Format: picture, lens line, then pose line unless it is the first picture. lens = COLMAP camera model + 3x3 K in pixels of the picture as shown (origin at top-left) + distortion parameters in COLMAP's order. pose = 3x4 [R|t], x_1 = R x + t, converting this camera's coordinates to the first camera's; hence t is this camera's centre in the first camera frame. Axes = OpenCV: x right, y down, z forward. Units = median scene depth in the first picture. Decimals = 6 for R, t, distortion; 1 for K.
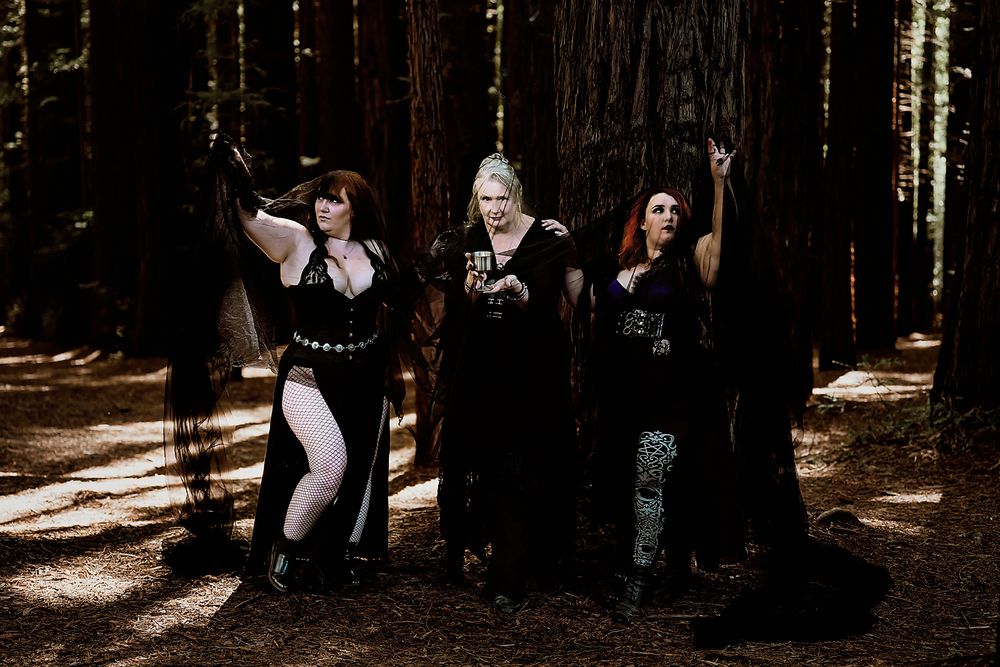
lens RADIAL K [[2308.3, 0, 506.0], [0, 2308.3, 331.1], [0, 0, 1]] dist [0.150768, 0.000000]
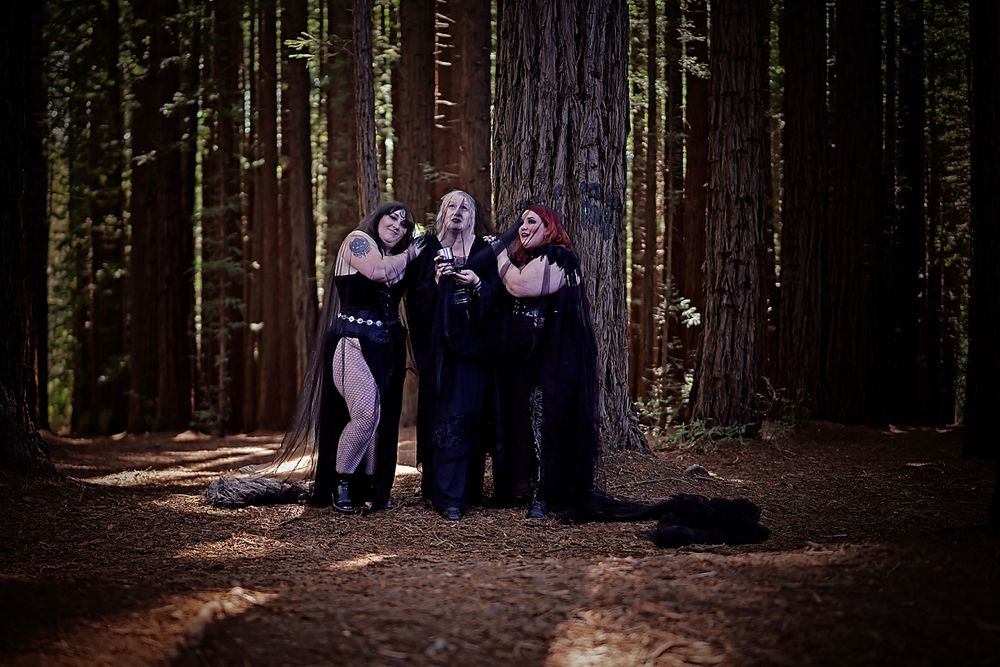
lens RADIAL K [[1258.1, 0, 500.1], [0, 1258.1, 341.4], [0, 0, 1]] dist [-0.071953, 0.000000]
pose [[0.993151, 0.001365, 0.116830, -0.064903], [0.007836, 0.996902, -0.078256, 0.062225], [-0.116575, 0.078636, 0.990064, 0.261917]]
